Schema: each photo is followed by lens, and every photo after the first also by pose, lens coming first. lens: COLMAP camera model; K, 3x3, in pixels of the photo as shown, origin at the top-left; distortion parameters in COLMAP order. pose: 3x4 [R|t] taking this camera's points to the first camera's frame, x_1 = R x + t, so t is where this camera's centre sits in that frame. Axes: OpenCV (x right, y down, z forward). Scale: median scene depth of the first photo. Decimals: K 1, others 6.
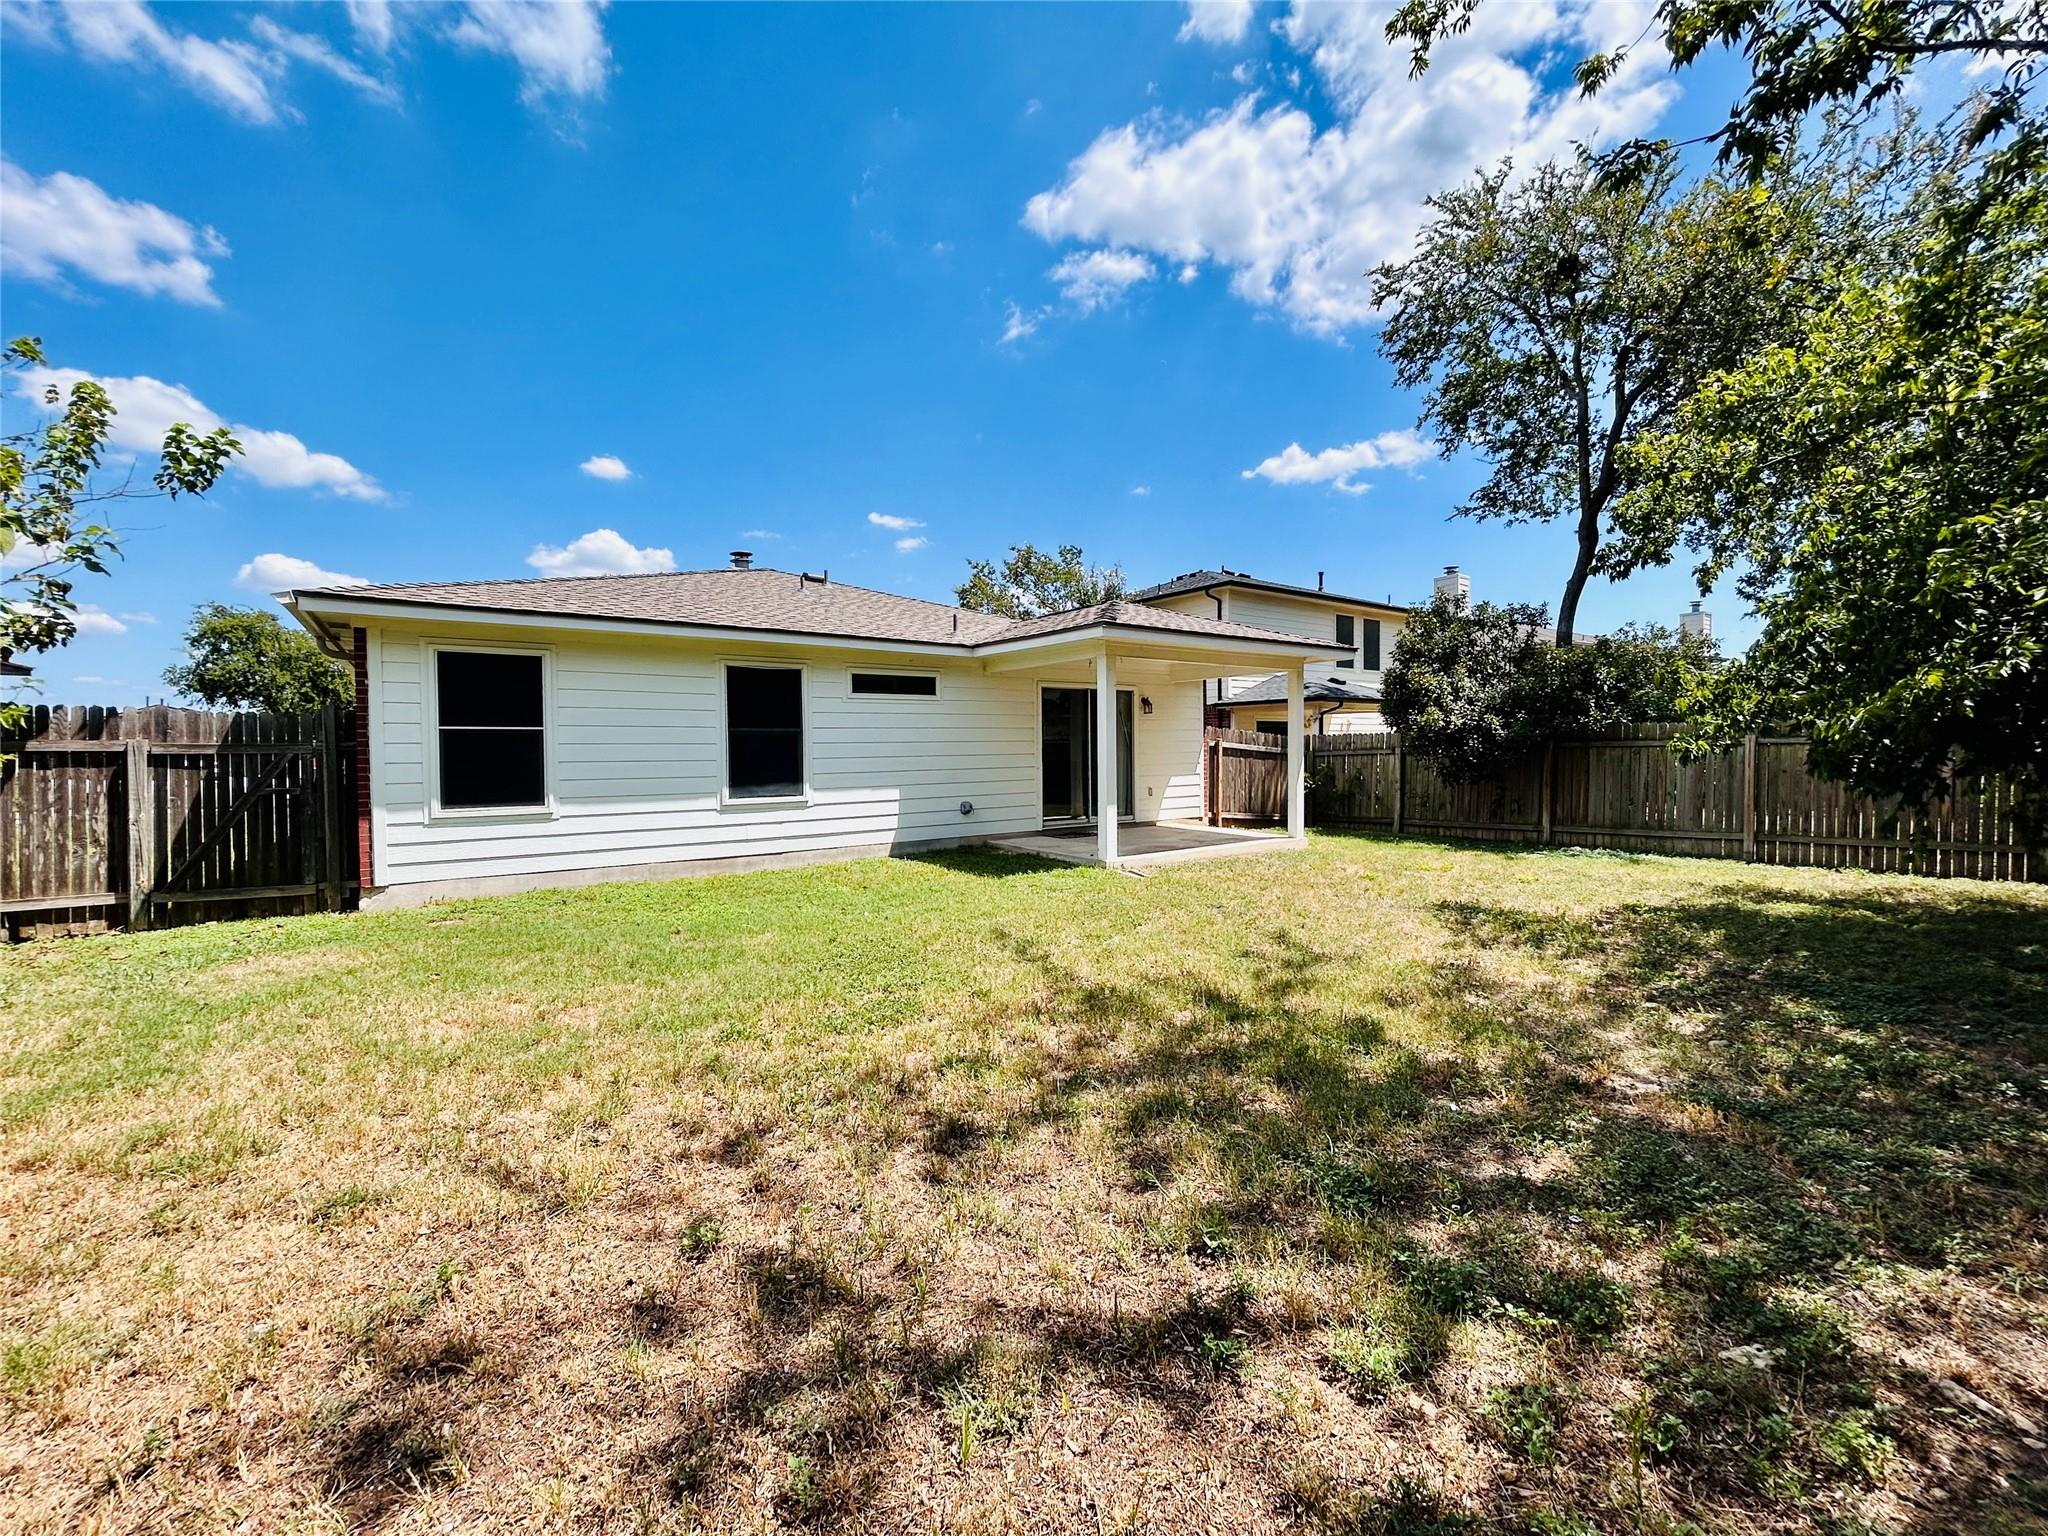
lens RADIAL K [[823.8, 0, 1022.5], [0, 823.8, 764.6], [0, 0, 1]] dist [0.010787, -0.000834]
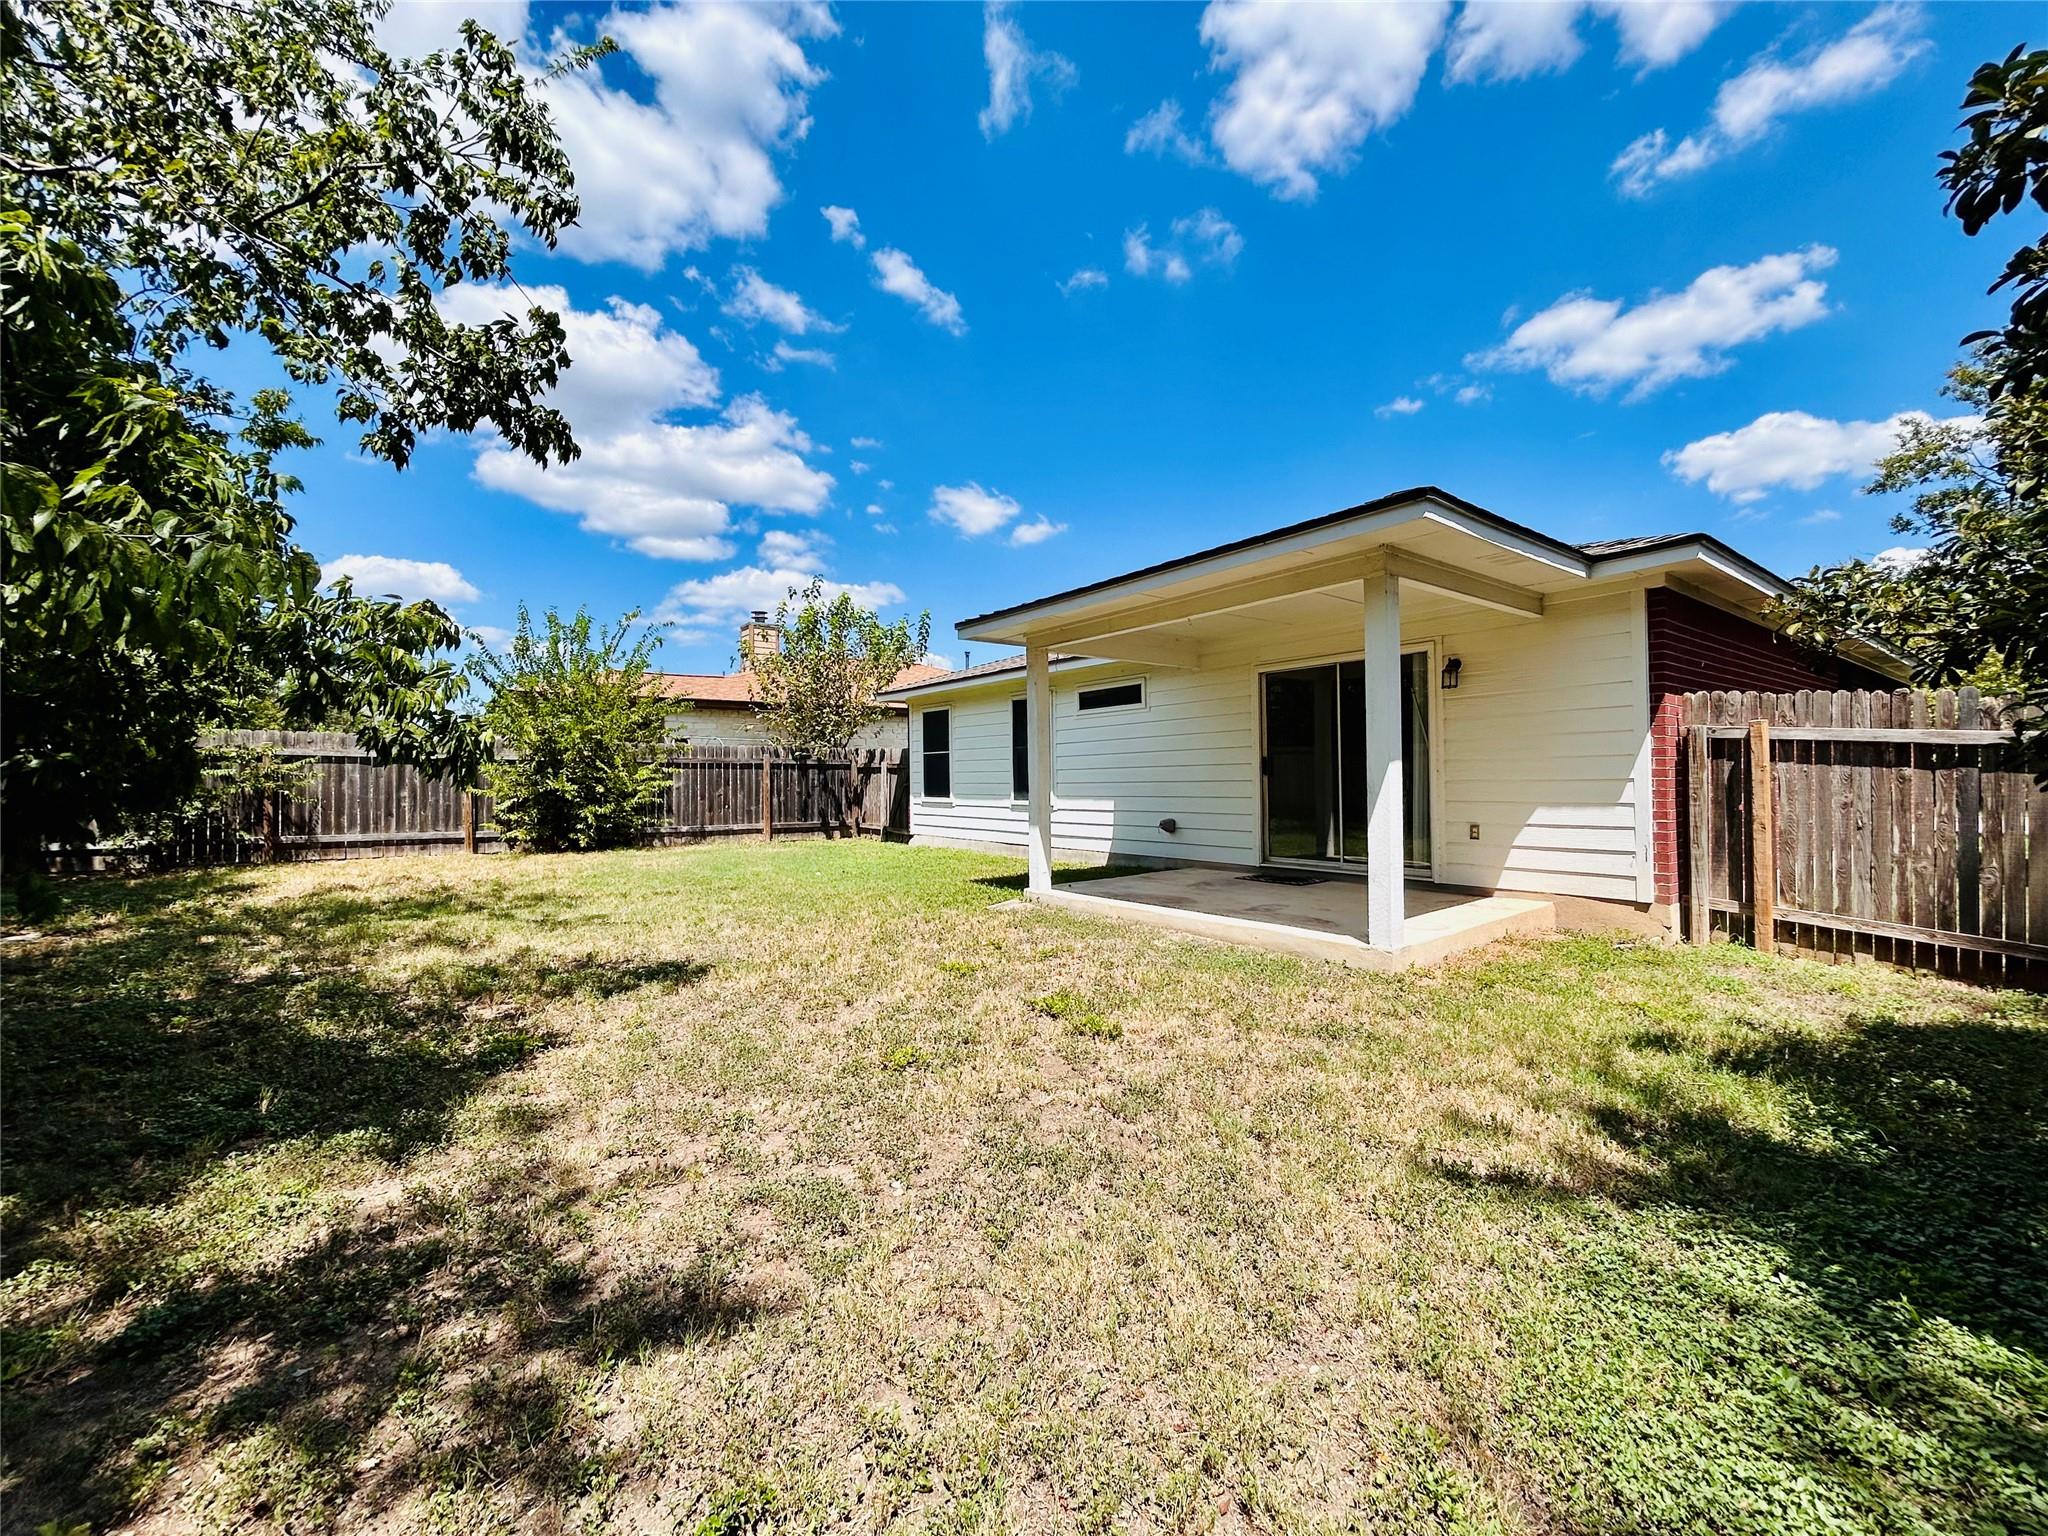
lens RADIAL K [[823.8, 0, 1020.6], [0, 823.8, 767.5], [0, 0, 1]] dist [0.010787, -0.000834]
pose [[0.024532, -0.002129, -0.999697, 0.775628], [-0.005605, 0.999982, -0.002268, -0.006557], [0.999683, 0.005659, 0.024520, 0.781730]]
